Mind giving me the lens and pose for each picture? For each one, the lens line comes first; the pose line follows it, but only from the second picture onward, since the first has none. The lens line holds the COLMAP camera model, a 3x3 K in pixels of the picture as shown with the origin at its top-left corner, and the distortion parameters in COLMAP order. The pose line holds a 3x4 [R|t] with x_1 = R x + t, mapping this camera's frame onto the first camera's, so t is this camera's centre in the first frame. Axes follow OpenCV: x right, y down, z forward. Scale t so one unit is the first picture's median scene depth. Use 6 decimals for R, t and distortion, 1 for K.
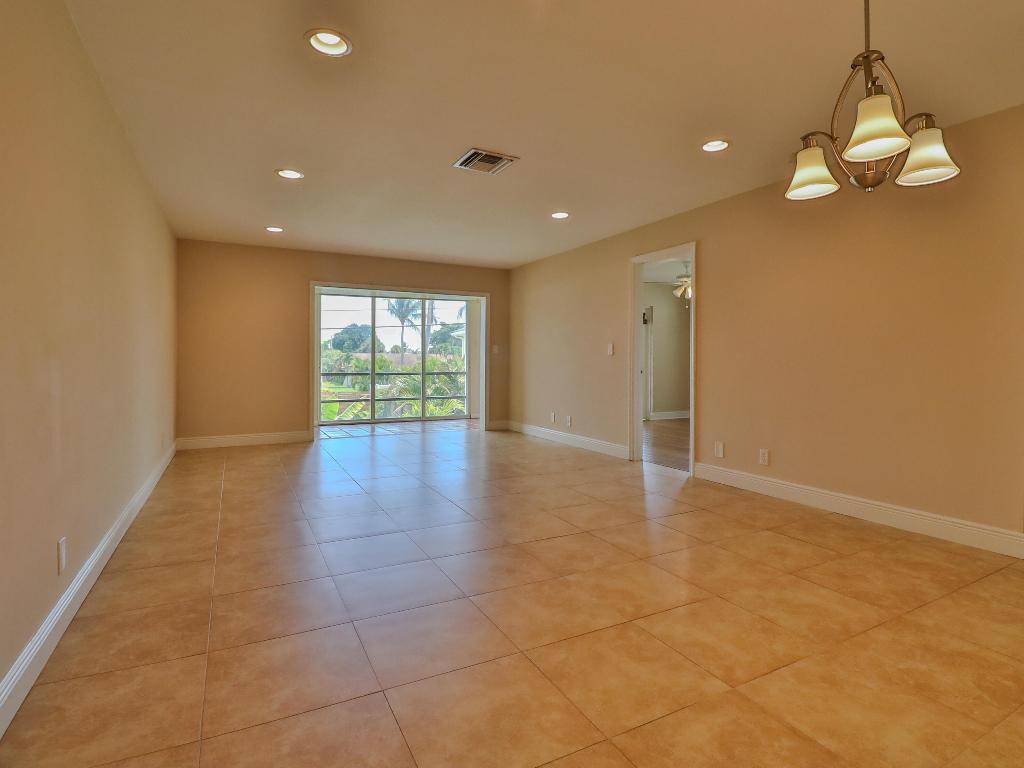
lens RADIAL K [[532.0, 0, 512.0], [0, 532.0, 384.0], [0, 0, 1]] dist [0.003575, -0.017411]
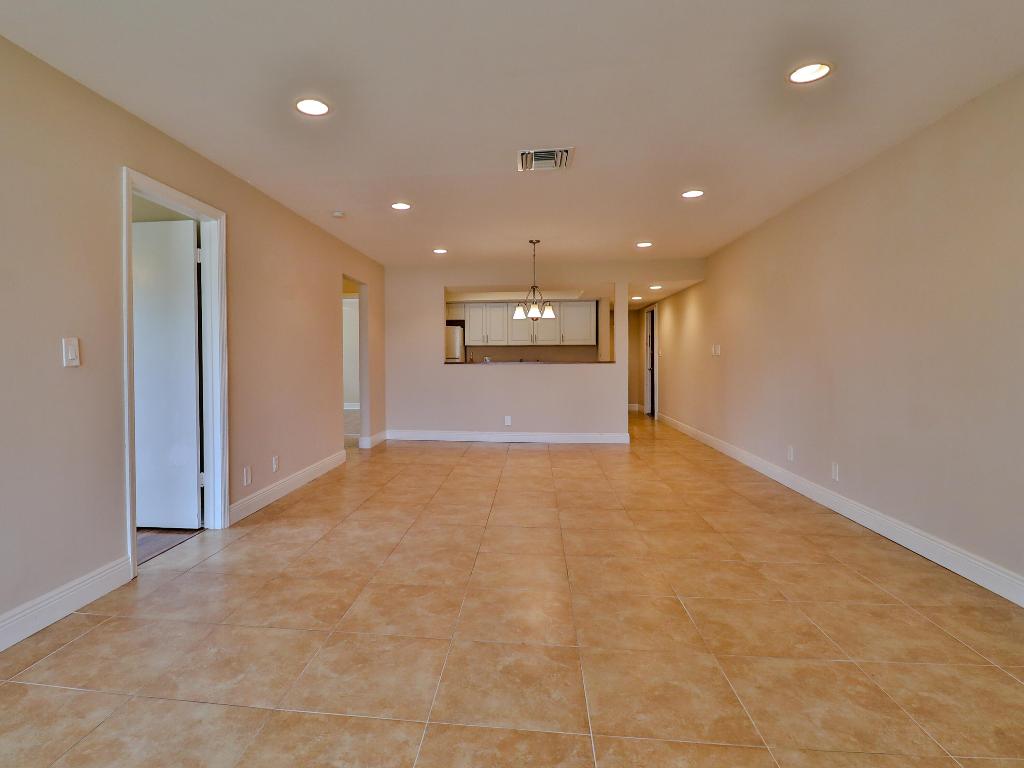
lens RADIAL K [[532.0, 0, 512.0], [0, 532.0, 384.0], [0, 0, 1]] dist [0.003575, -0.017411]
pose [[-0.860700, -0.031599, 0.508131, -0.251064], [0.011710, 0.996579, 0.081809, -0.049177], [-0.508978, 0.076363, -0.857385, 0.983964]]
